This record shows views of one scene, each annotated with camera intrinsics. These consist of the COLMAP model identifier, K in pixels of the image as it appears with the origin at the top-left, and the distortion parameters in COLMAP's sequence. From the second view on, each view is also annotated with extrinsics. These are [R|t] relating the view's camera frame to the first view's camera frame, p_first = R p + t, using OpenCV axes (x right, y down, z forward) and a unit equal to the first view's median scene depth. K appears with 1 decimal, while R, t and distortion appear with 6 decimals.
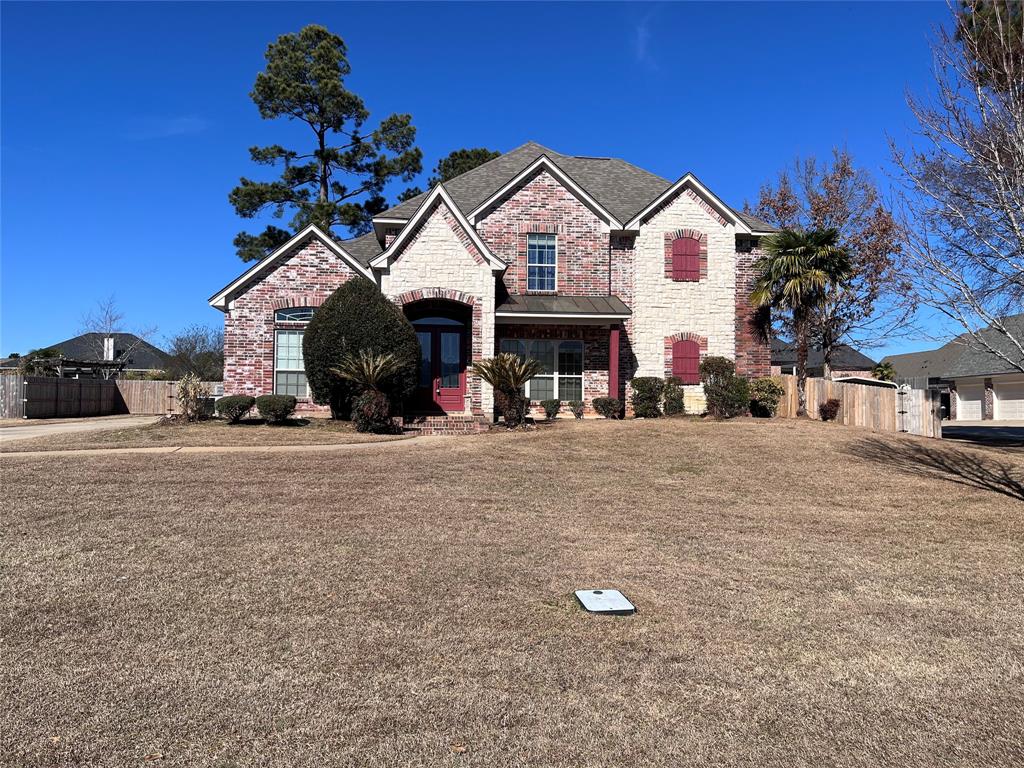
lens RADIAL K [[768.1, 0, 512.1], [0, 768.1, 383.9], [0, 0, 1]] dist [0.002306, -0.000019]
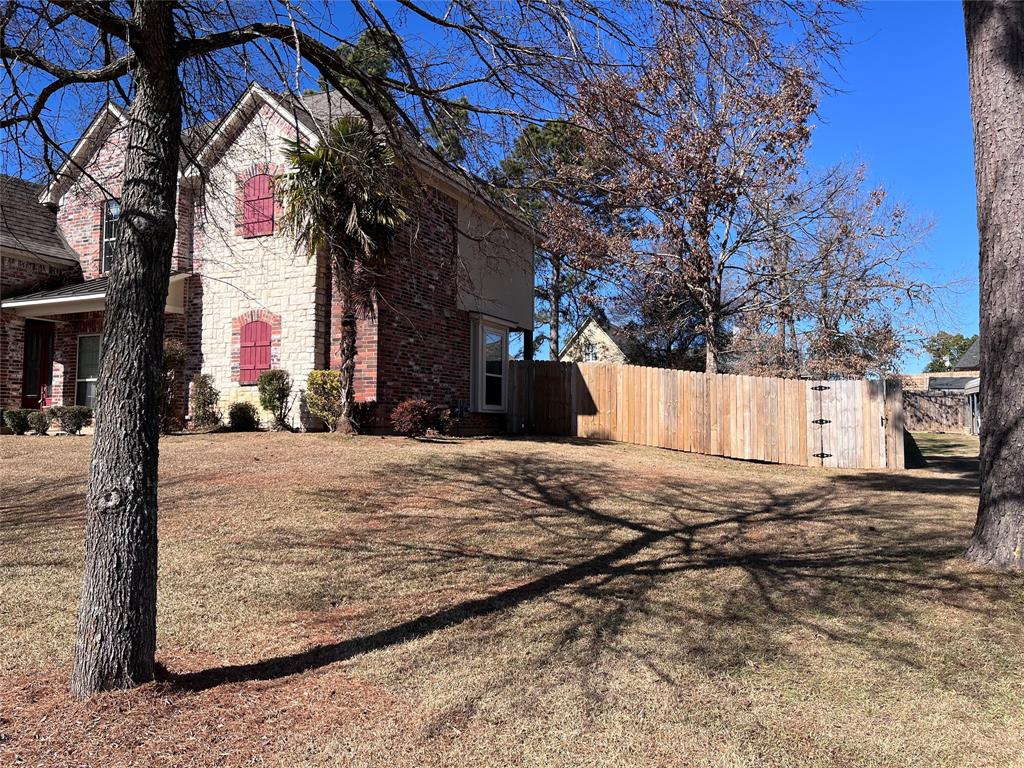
lens RADIAL K [[768.1, 0, 512.0], [0, 768.1, 384.7], [0, 0, 1]] dist [0.002306, -0.000019]
pose [[0.865704, -0.031757, -0.499549, 0.601504], [0.024442, 0.999477, -0.021180, 0.016400], [0.499960, 0.006126, 0.866027, 0.399449]]
